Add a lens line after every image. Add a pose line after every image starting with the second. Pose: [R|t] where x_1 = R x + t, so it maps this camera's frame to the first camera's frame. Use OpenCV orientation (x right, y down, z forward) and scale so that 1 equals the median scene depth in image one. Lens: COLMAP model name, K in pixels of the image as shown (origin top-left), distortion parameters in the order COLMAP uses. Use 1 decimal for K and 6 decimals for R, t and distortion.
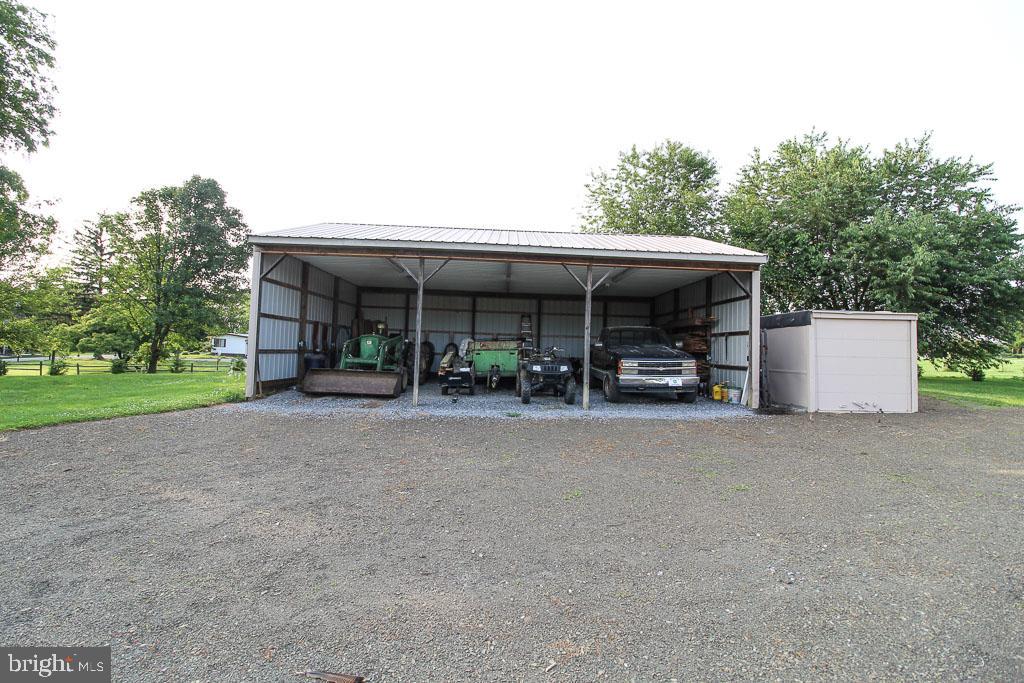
lens RADIAL K [[472.4, 0, 515.3], [0, 472.4, 326.0], [0, 0, 1]] dist [0.000100, -0.013221]
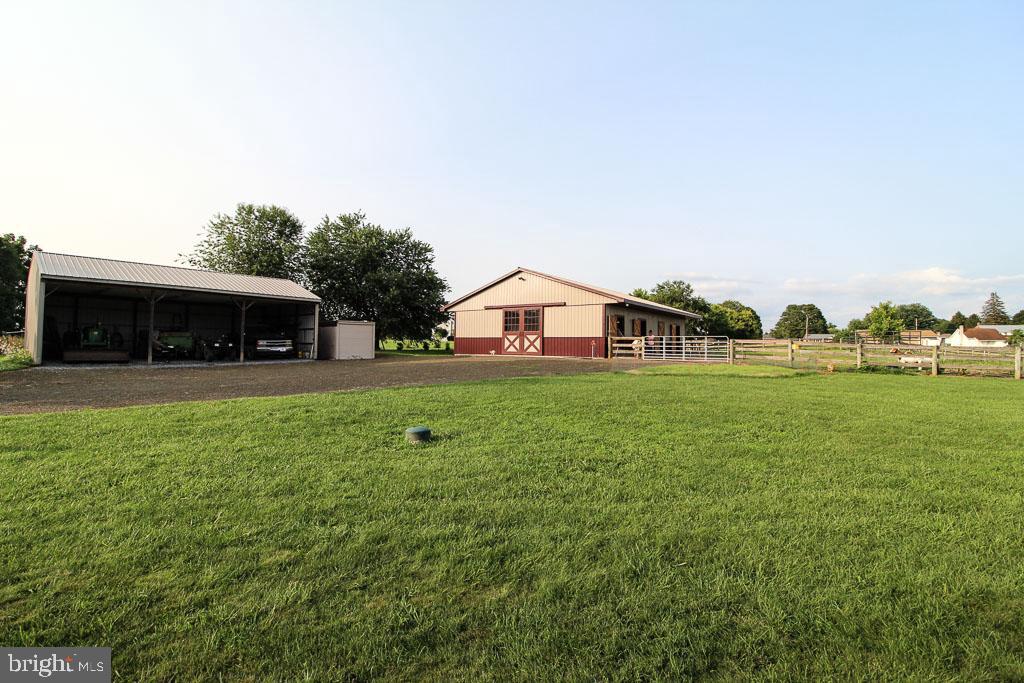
lens RADIAL K [[472.4, 0, 515.3], [0, 472.4, 326.0], [0, 0, 1]] dist [0.000100, -0.013221]
pose [[0.676070, 0.007986, 0.736794, -0.575527], [-0.028757, 0.999465, 0.015554, -0.065554], [-0.736276, -0.031704, 0.675939, -1.357321]]
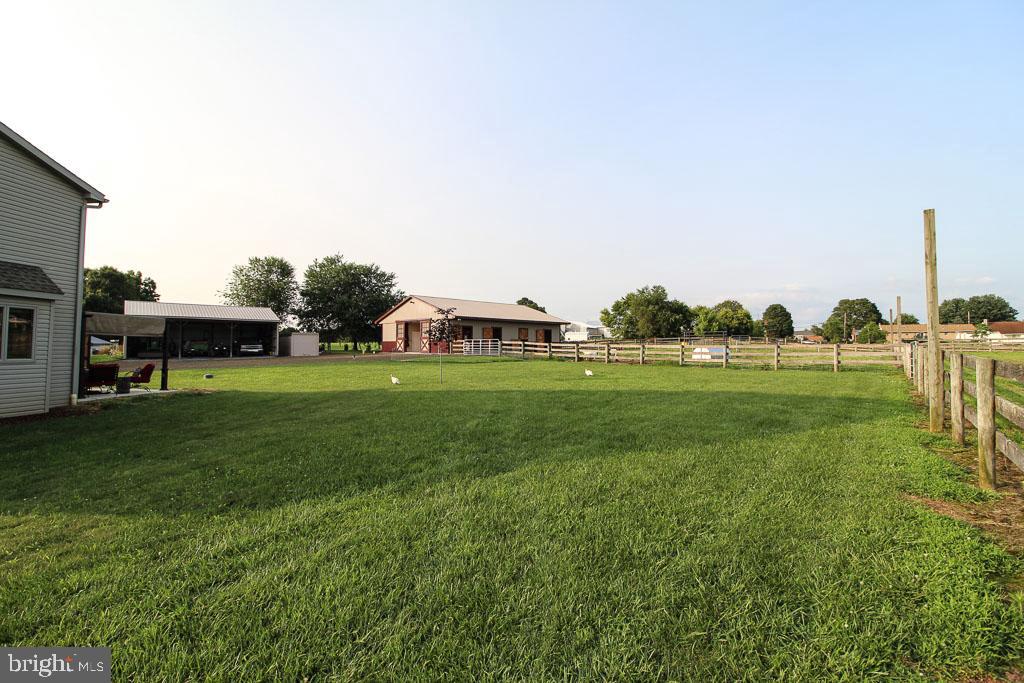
lens RADIAL K [[472.4, 0, 515.3], [0, 472.4, 326.0], [0, 0, 1]] dist [0.000100, -0.013221]
pose [[0.786902, -0.005880, 0.617051, -0.382186], [-0.007220, 0.999798, 0.018734, -0.171683], [-0.617036, -0.019197, 0.786700, -3.298041]]
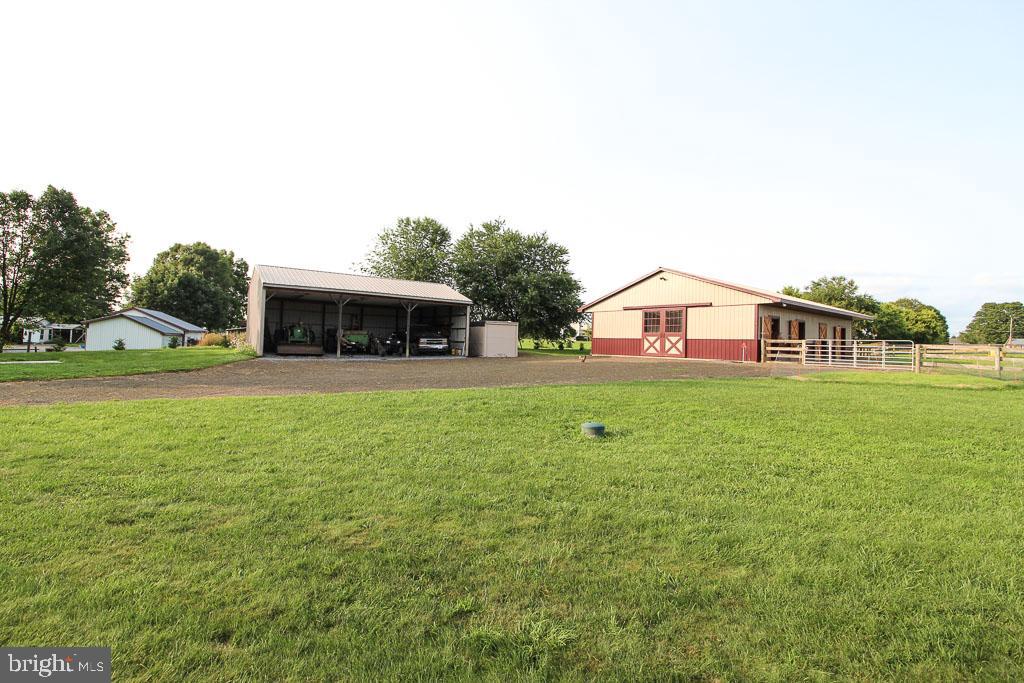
lens RADIAL K [[472.4, 0, 515.3], [0, 472.4, 326.0], [0, 0, 1]] dist [0.000100, -0.013221]
pose [[0.843997, 0.012472, 0.536203, -0.668538], [-0.029756, 0.999279, 0.023593, -0.068416], [-0.535522, -0.035868, 0.843759, -1.343635]]
